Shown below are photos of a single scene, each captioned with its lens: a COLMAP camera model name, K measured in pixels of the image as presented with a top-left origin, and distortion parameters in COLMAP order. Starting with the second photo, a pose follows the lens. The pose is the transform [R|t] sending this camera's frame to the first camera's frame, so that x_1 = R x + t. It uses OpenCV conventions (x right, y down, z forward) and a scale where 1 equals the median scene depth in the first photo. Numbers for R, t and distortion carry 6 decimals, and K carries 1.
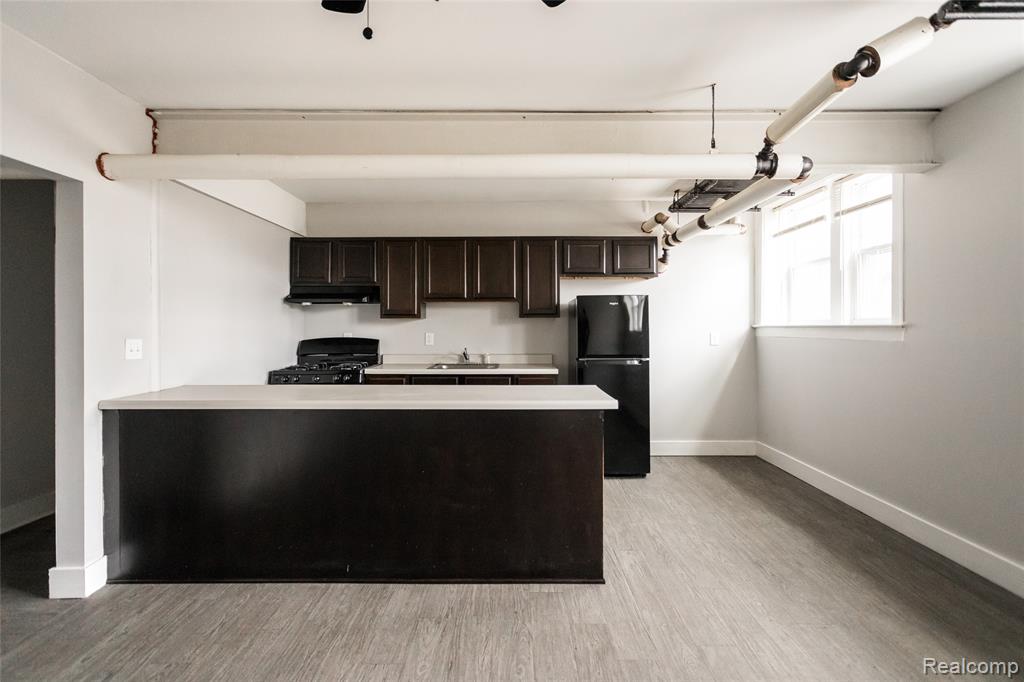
lens RADIAL K [[482.6, 0, 516.5], [0, 482.6, 324.6], [0, 0, 1]] dist [0.003951, 0.000848]
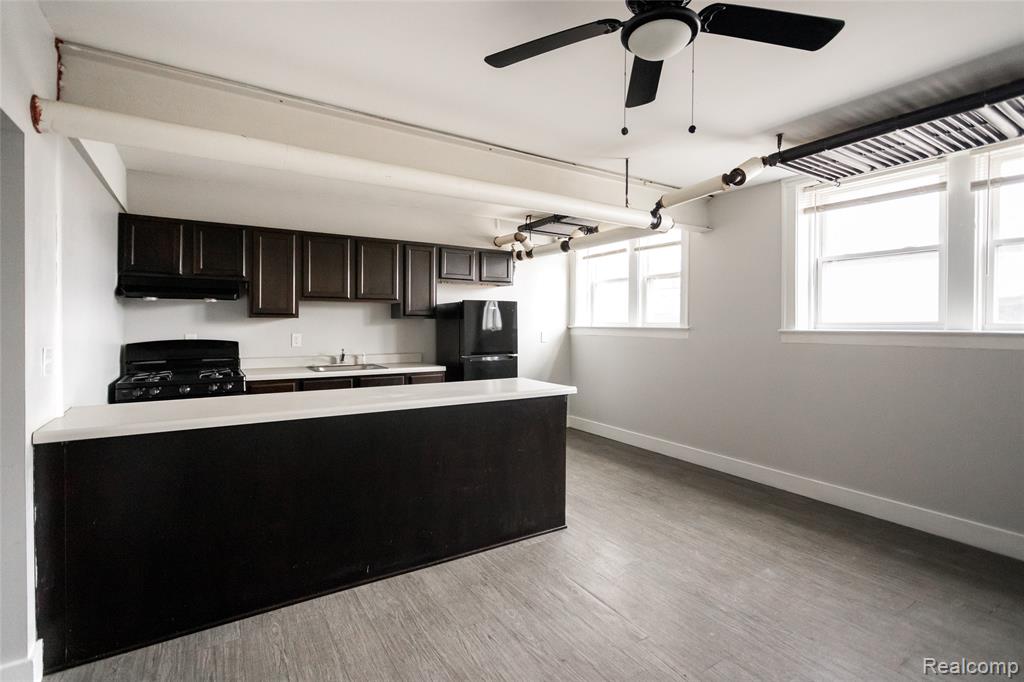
lens RADIAL K [[482.6, 0, 516.5], [0, 482.6, 324.6], [0, 0, 1]] dist [0.003951, 0.000848]
pose [[0.842417, 0.004222, 0.538809, -0.385737], [-0.008327, 0.999952, 0.005183, -0.009915], [-0.538761, -0.008853, 0.842412, -0.010217]]
